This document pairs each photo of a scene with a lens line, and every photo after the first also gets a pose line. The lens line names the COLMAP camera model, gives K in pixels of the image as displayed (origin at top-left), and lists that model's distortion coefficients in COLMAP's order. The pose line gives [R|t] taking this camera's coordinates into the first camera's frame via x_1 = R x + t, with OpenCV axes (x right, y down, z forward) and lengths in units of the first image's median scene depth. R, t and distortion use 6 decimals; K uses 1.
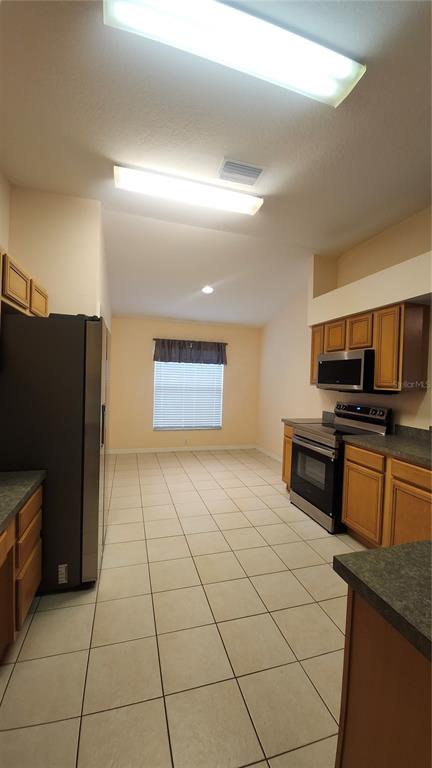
lens RADIAL K [[304.1, 0, 216.4], [0, 304.1, 384.3], [0, 0, 1]] dist [-0.013864, -0.002018]
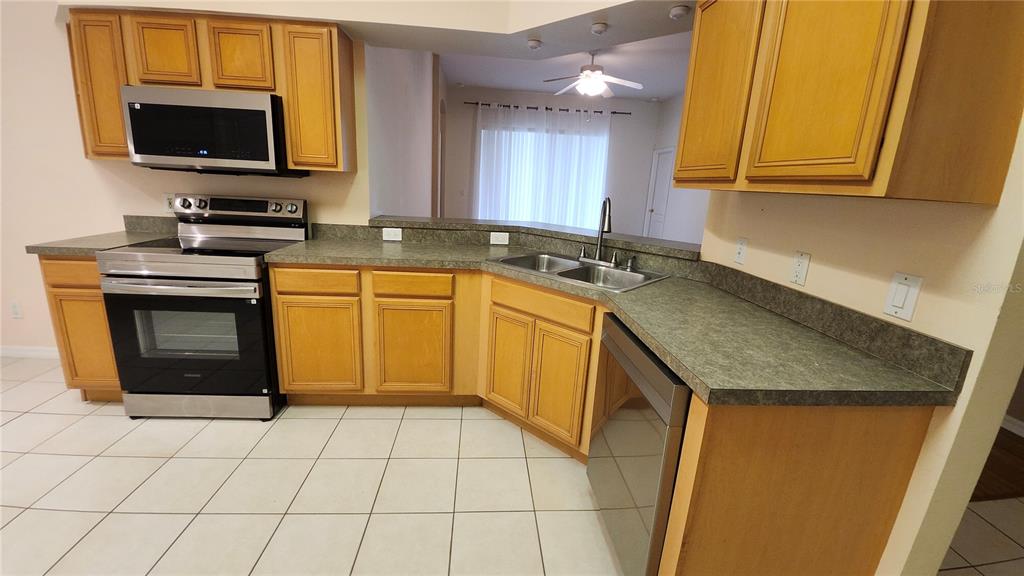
lens RADIAL K [[405.4, 0, 509.9], [0, 405.4, 283.4], [0, 0, 1]] dist [-0.013864, -0.002018]
pose [[0.214175, -0.258782, 0.941892, -0.194357], [-0.025084, 0.962493, 0.270146, 0.008604], [-0.976473, -0.081485, 0.199651, 0.395753]]
